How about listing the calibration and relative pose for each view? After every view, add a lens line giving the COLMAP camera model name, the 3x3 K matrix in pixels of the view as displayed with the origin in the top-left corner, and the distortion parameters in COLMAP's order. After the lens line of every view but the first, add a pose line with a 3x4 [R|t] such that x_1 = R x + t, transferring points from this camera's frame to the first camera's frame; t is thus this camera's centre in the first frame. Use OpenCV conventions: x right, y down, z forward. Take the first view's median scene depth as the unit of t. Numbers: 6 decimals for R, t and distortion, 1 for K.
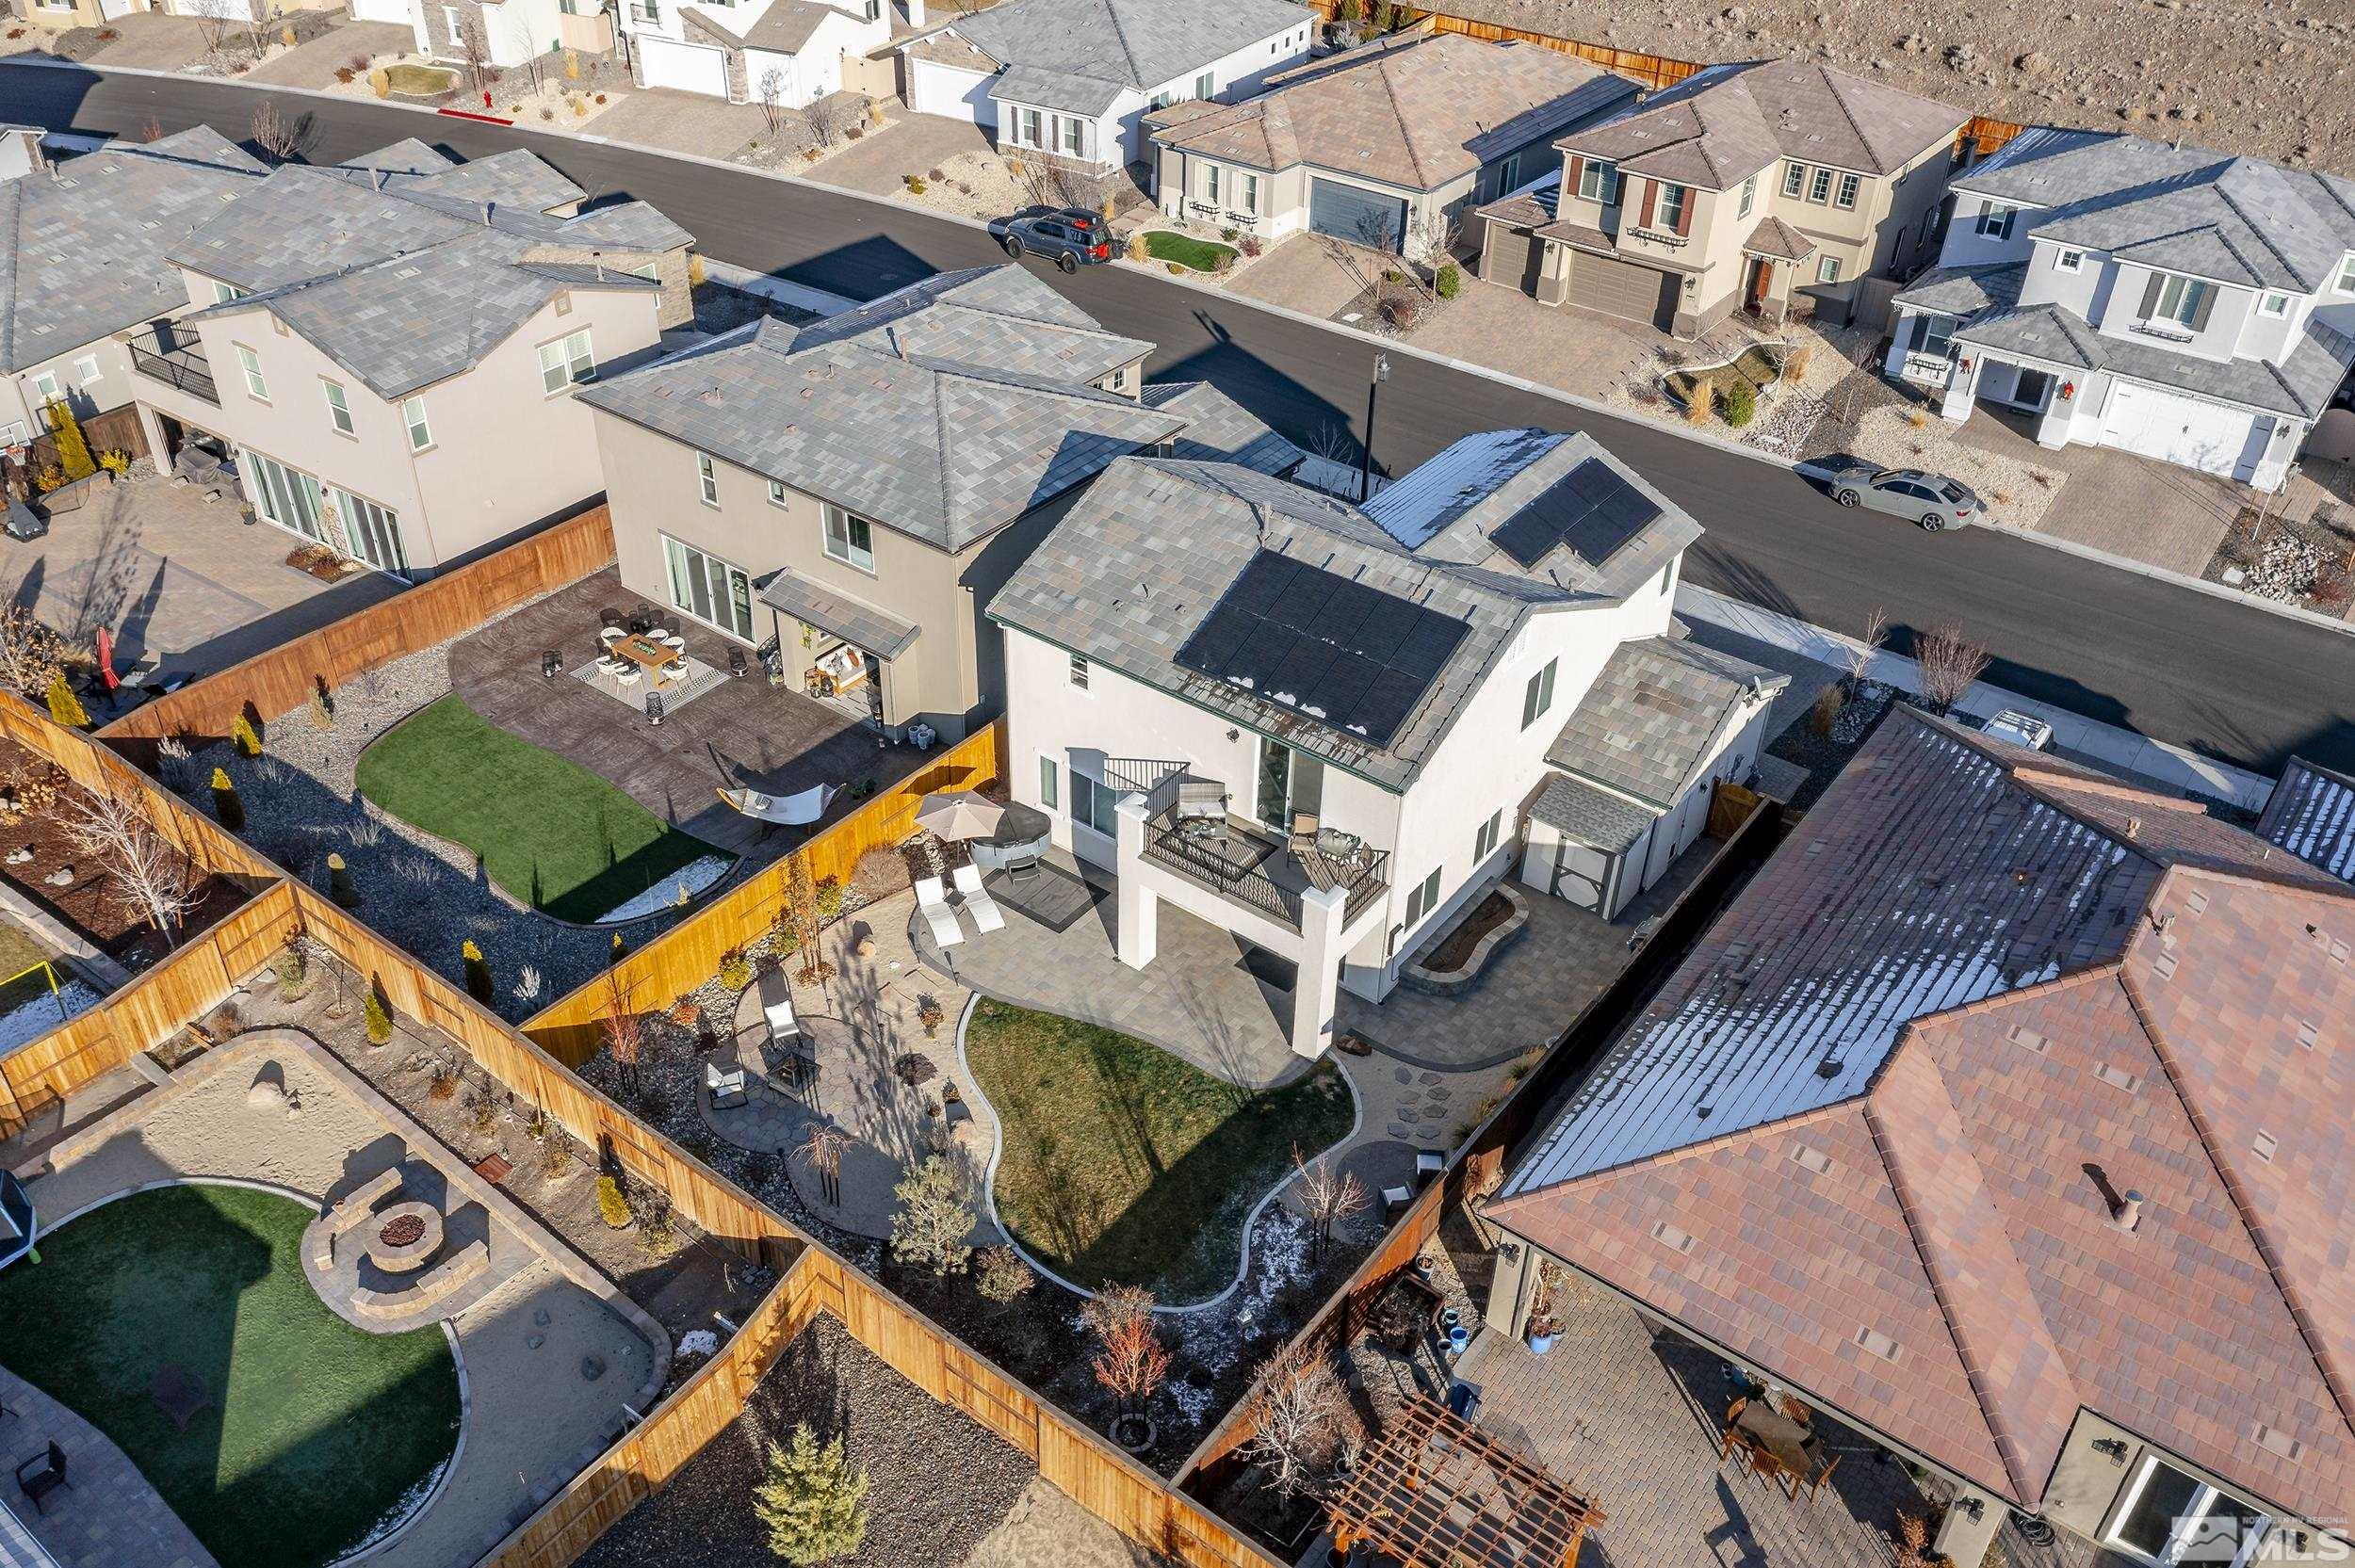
lens RADIAL K [[1867.5, 0, 1177.5], [0, 1867.5, 784.0], [0, 0, 1]] dist [0.007323, 0.076381]
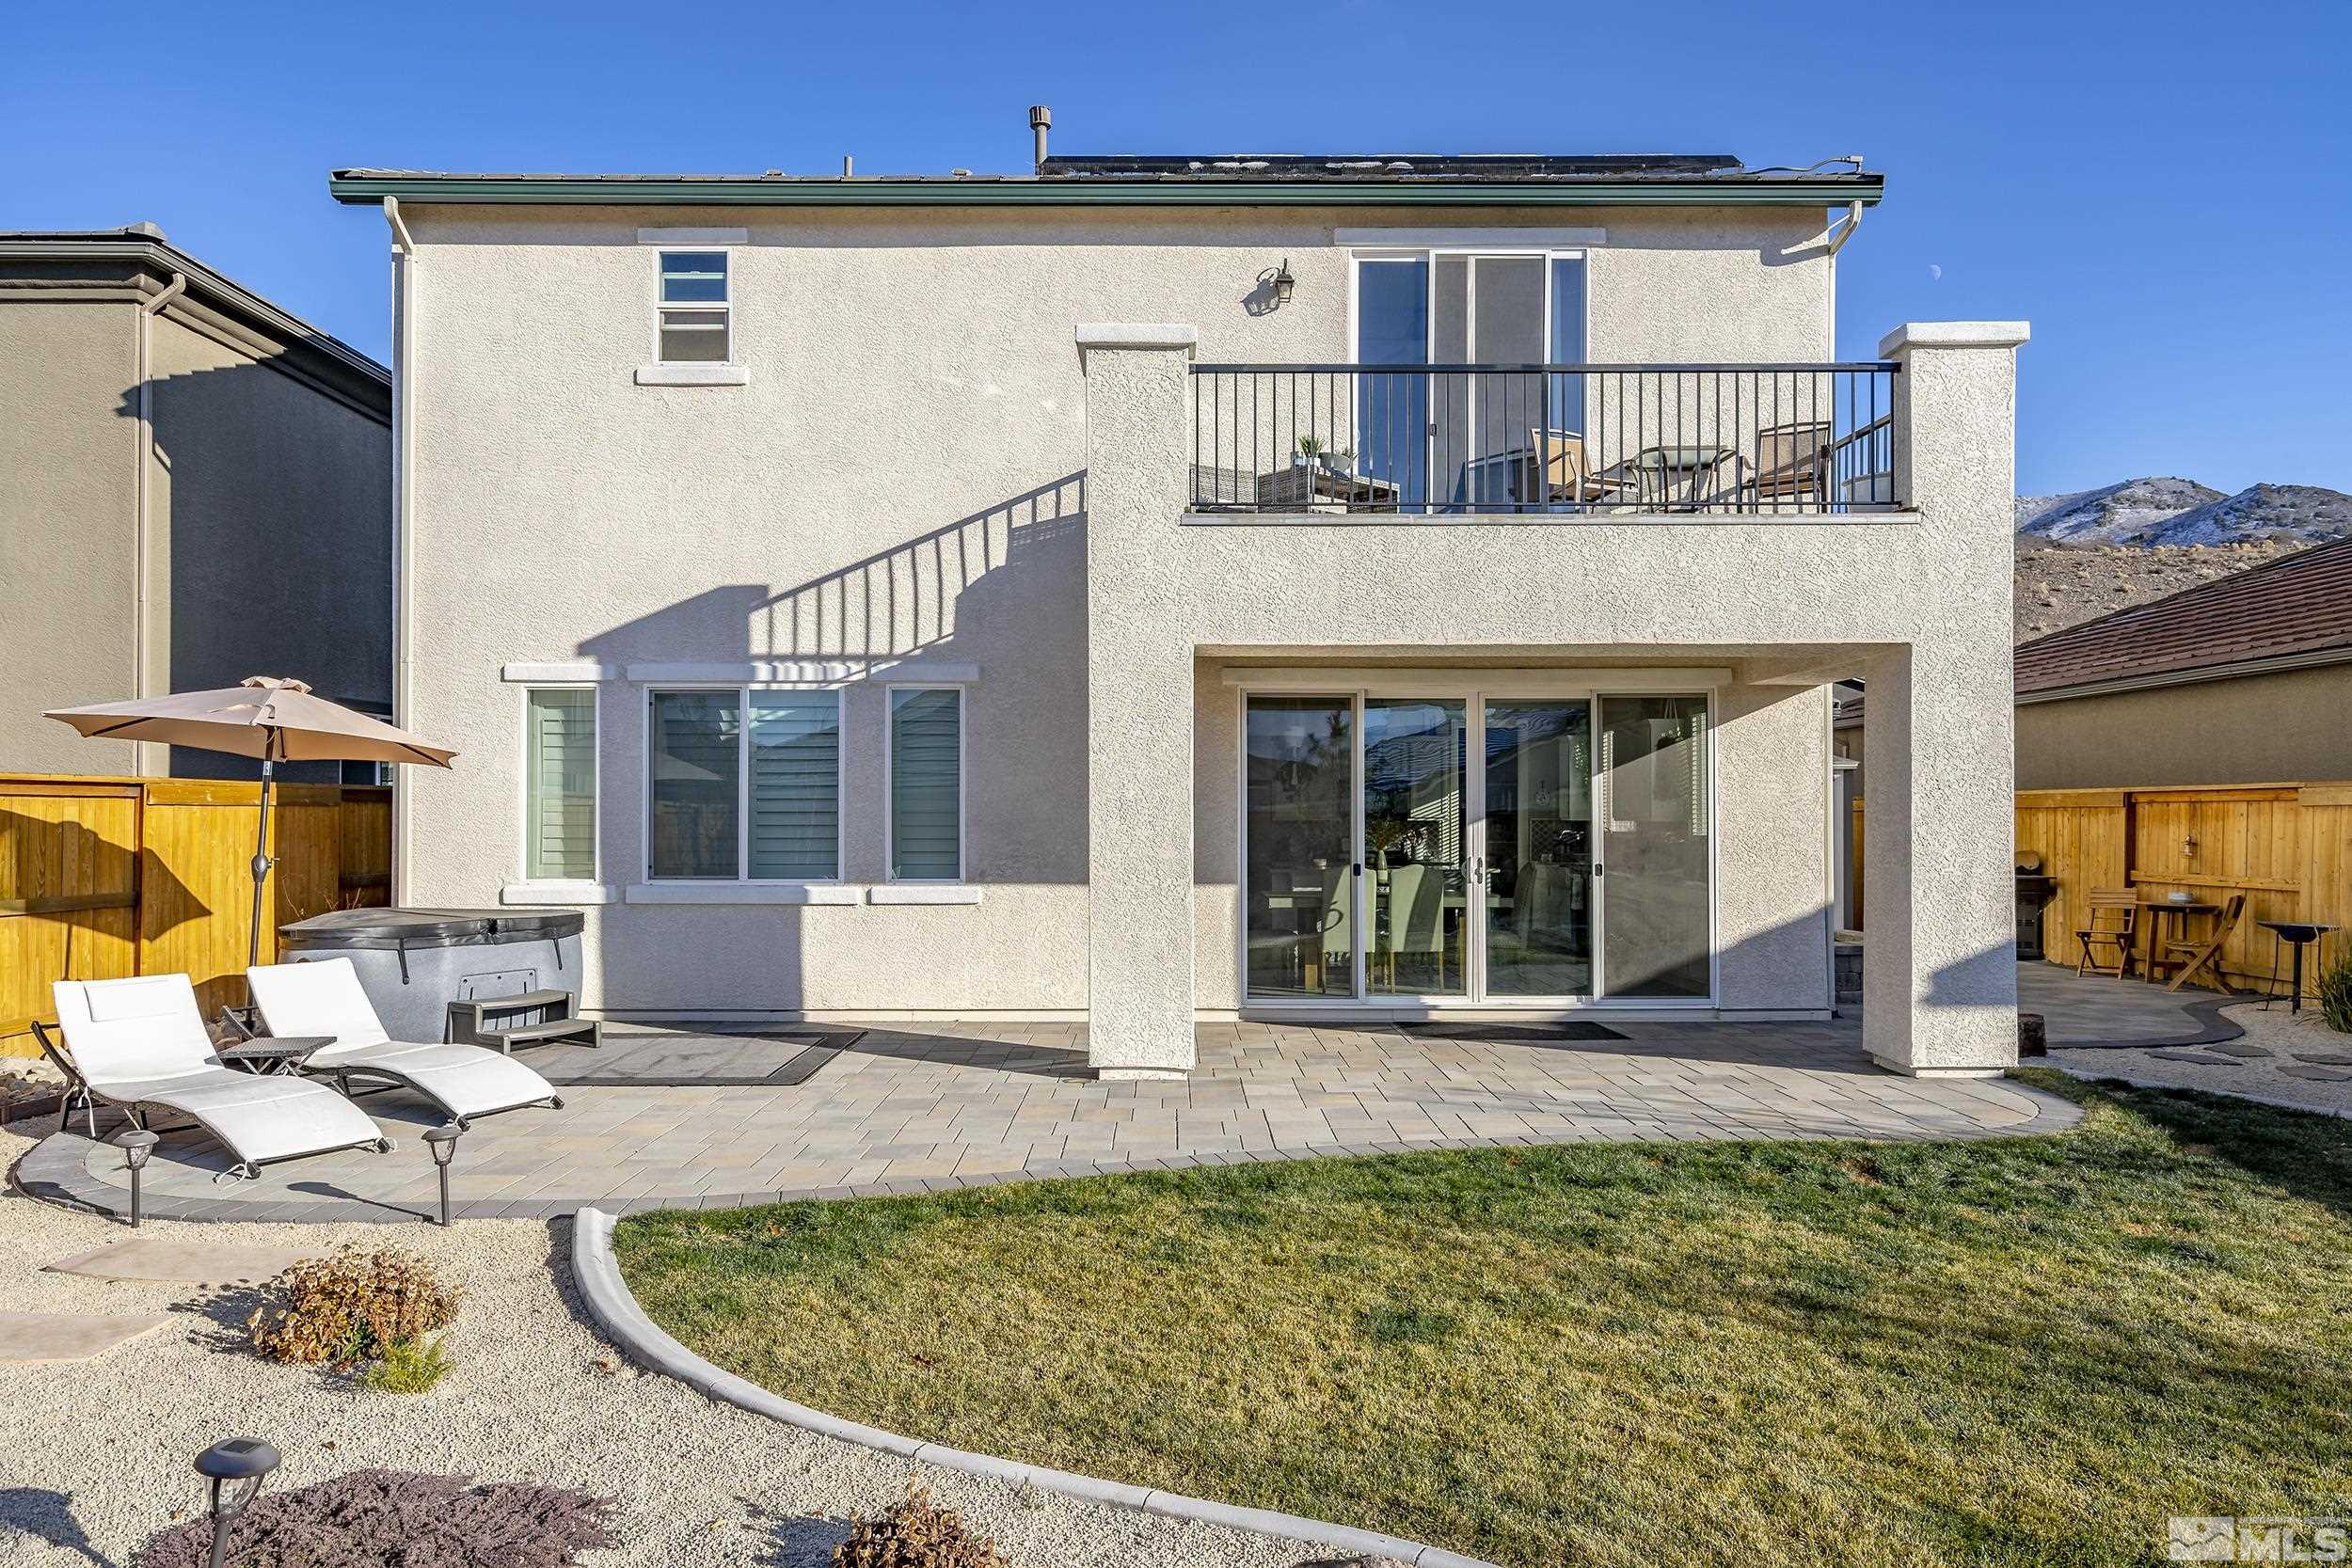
lens RADIAL K [[1459.5, 0, 1173.9], [0, 1459.5, 817.2], [0, 0, 1]] dist [0.007181, 0.000798]
pose [[0.801288, -0.025200, 0.597747, -0.143155], [0.368076, 0.808417, -0.459329, 0.164373], [-0.471654, 0.588071, 0.657050, 0.856398]]
